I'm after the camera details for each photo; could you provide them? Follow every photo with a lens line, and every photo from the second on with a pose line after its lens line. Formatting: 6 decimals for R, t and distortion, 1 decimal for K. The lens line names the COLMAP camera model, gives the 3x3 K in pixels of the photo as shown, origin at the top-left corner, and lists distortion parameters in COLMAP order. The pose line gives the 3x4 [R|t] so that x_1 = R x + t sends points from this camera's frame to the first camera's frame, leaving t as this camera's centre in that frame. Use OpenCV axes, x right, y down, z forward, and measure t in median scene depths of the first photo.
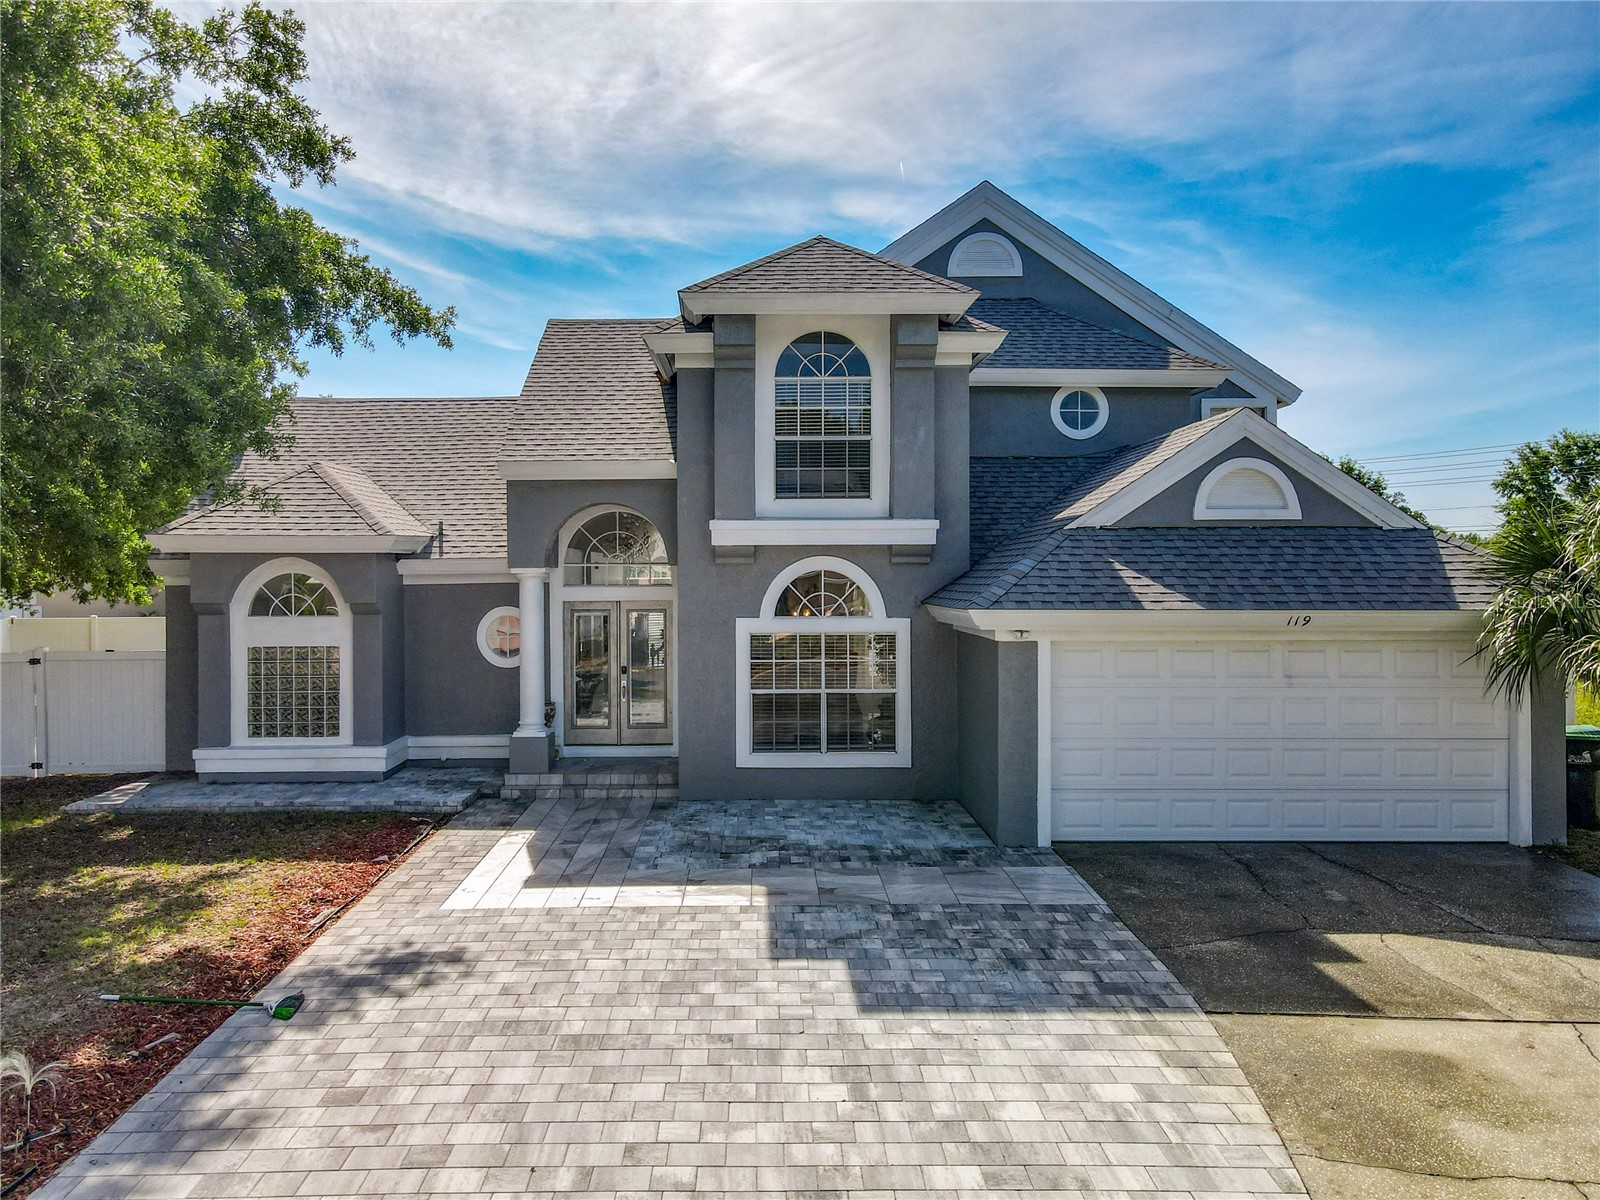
lens RADIAL K [[1182.4, 0, 778.7], [0, 1182.4, 600.2], [0, 0, 1]] dist [-0.007990, 0.057110]
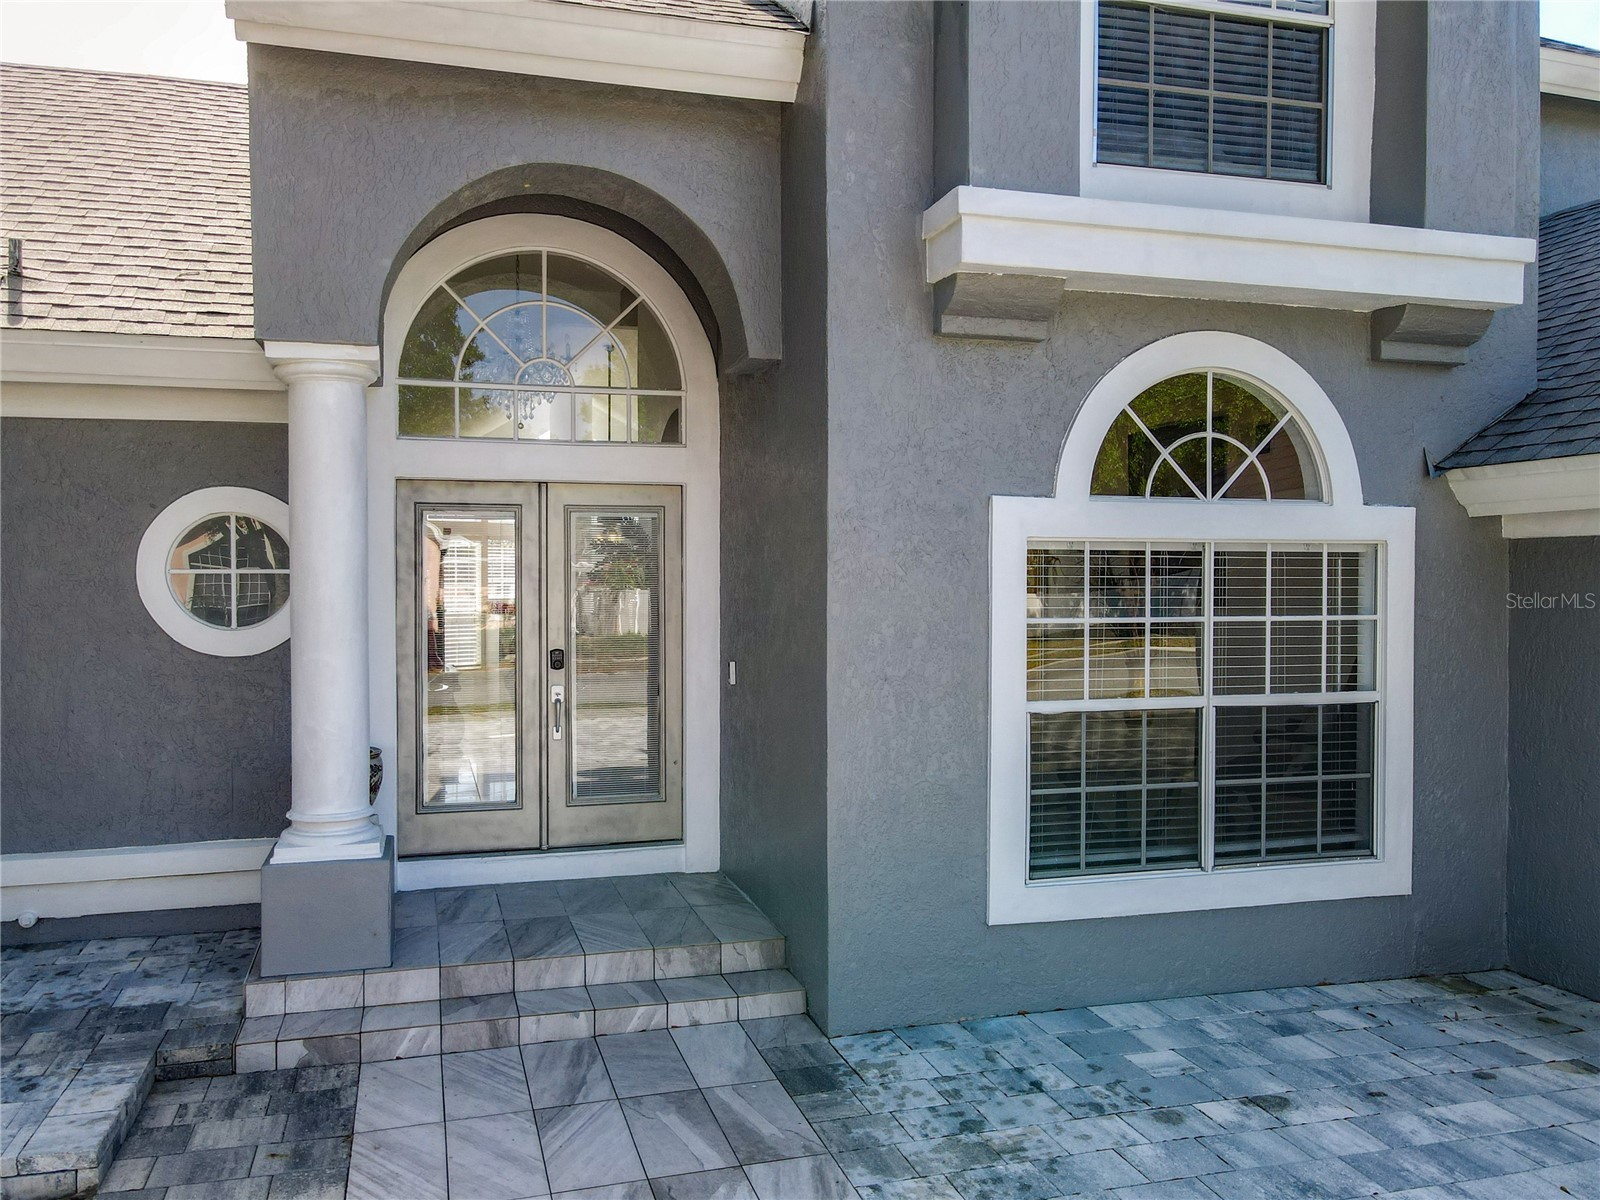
lens RADIAL K [[1155.6, 0, 799.0], [0, 1155.6, 623.3], [0, 0, 1]] dist [0.009194, 0.006270]
pose [[0.955697, -0.001017, 0.294351, -0.188950], [-0.002357, 0.999936, 0.011105, 0.048139], [-0.294343, -0.011307, 0.955633, 0.686067]]
